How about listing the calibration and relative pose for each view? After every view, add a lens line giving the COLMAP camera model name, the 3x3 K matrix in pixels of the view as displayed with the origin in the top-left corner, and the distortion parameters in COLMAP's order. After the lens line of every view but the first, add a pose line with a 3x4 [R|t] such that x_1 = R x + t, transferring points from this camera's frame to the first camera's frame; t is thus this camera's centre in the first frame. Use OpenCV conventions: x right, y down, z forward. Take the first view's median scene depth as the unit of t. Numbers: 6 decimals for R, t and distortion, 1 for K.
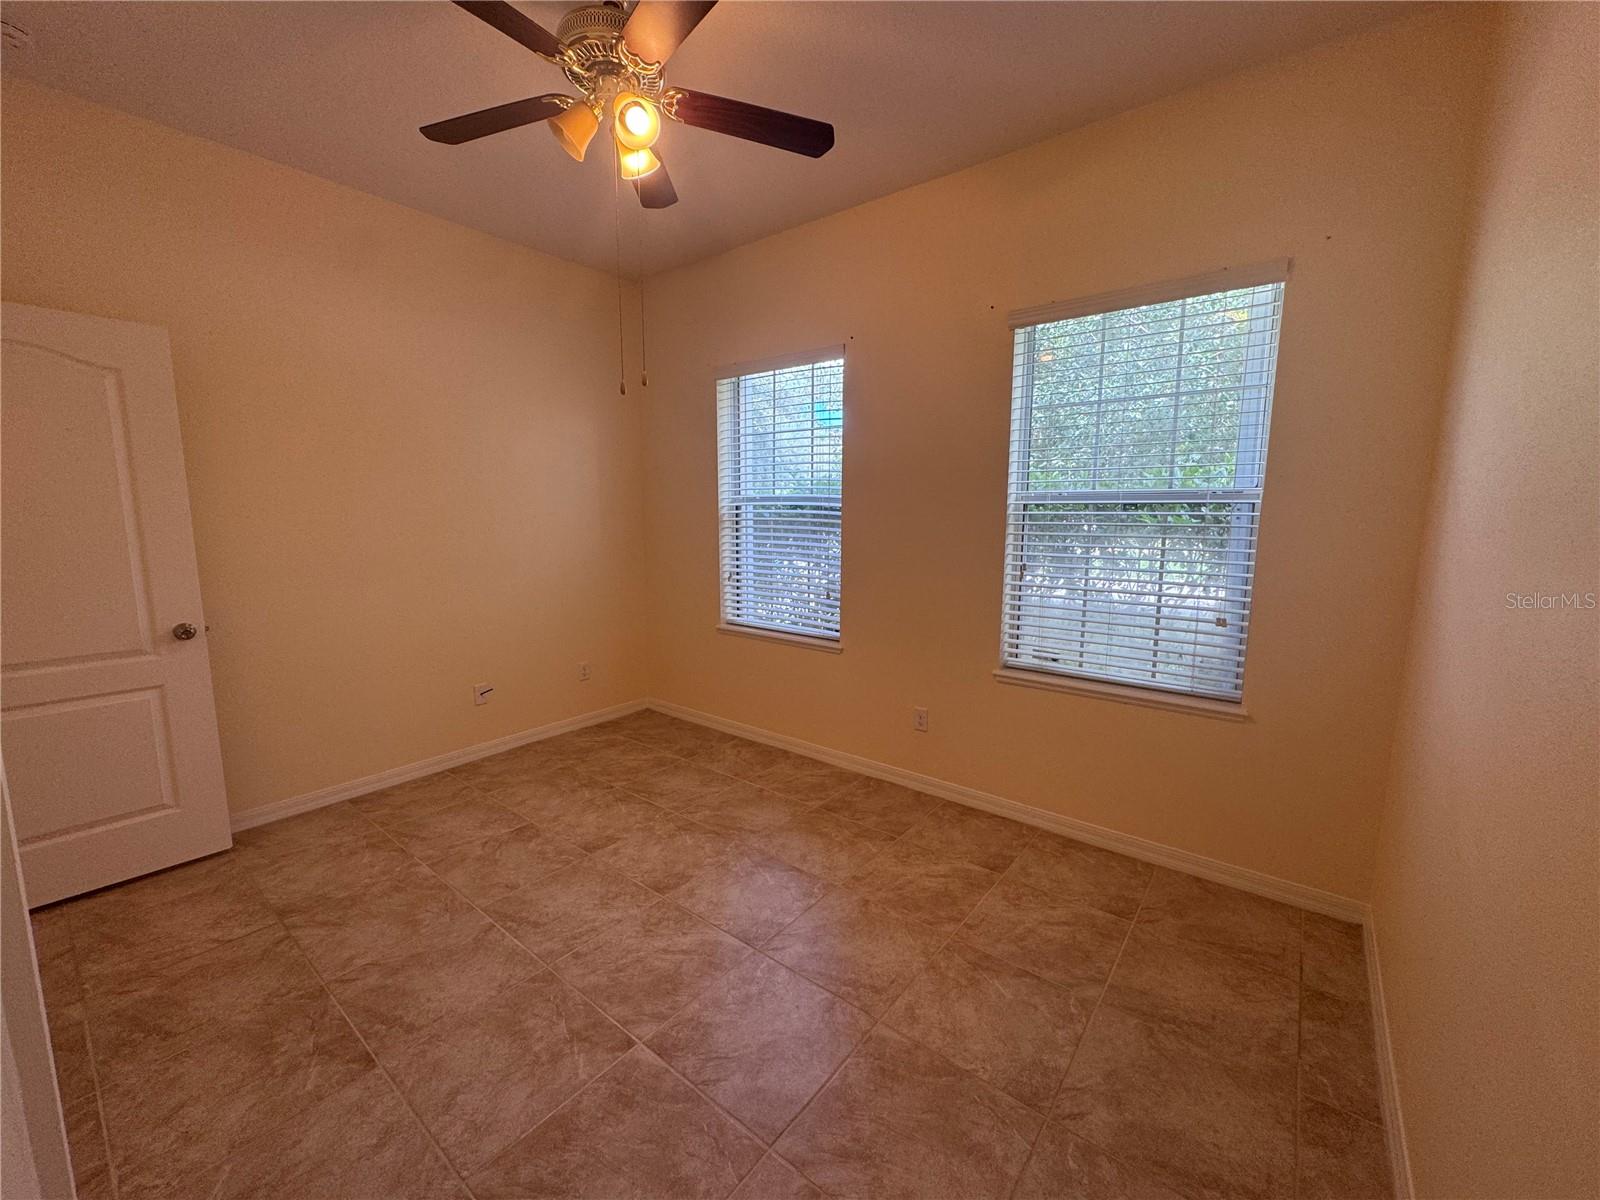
lens RADIAL K [[634.0, 0, 796.6], [0, 634.0, 615.3], [0, 0, 1]] dist [0.001476, -0.000467]
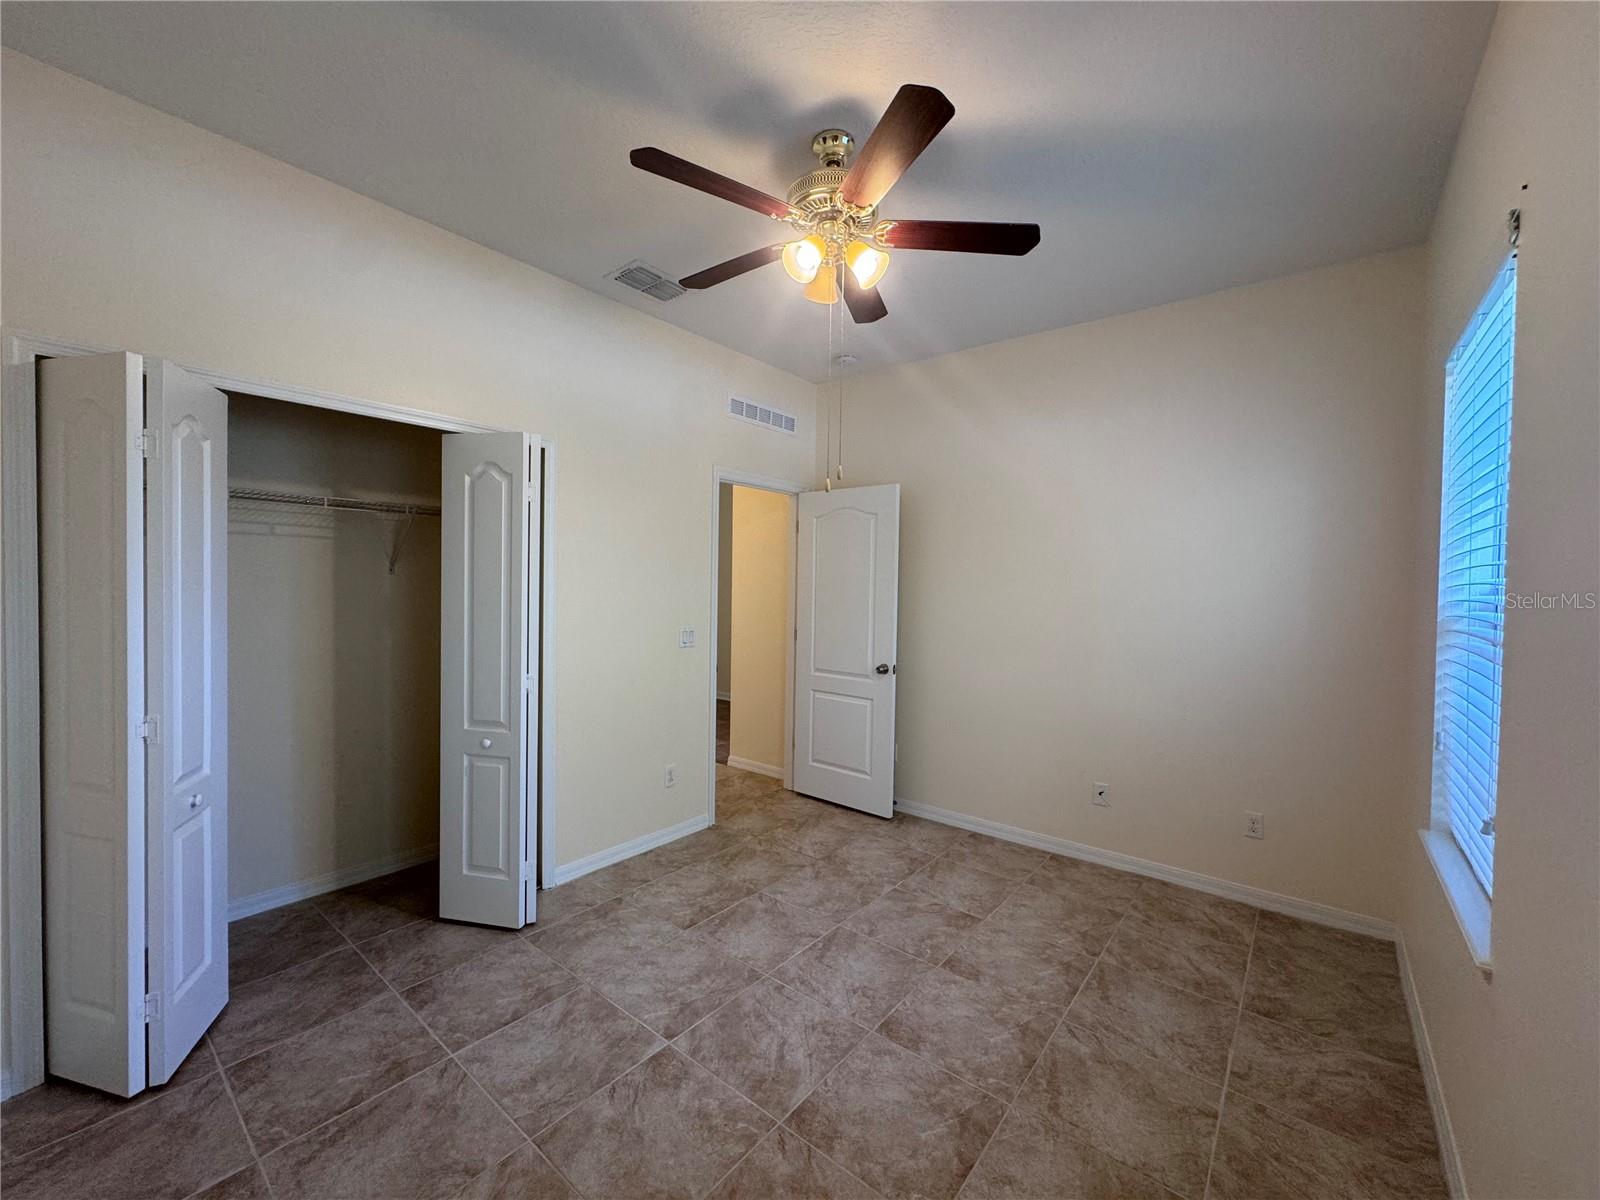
lens RADIAL K [[634.0, 0, 797.0], [0, 634.0, 592.6], [0, 0, 1]] dist [0.001476, -0.000467]
pose [[-0.006294, 0.008166, -0.999947, 0.583019], [-0.179737, 0.983672, 0.009165, -0.127319], [0.983695, 0.179785, -0.004723, 0.687699]]
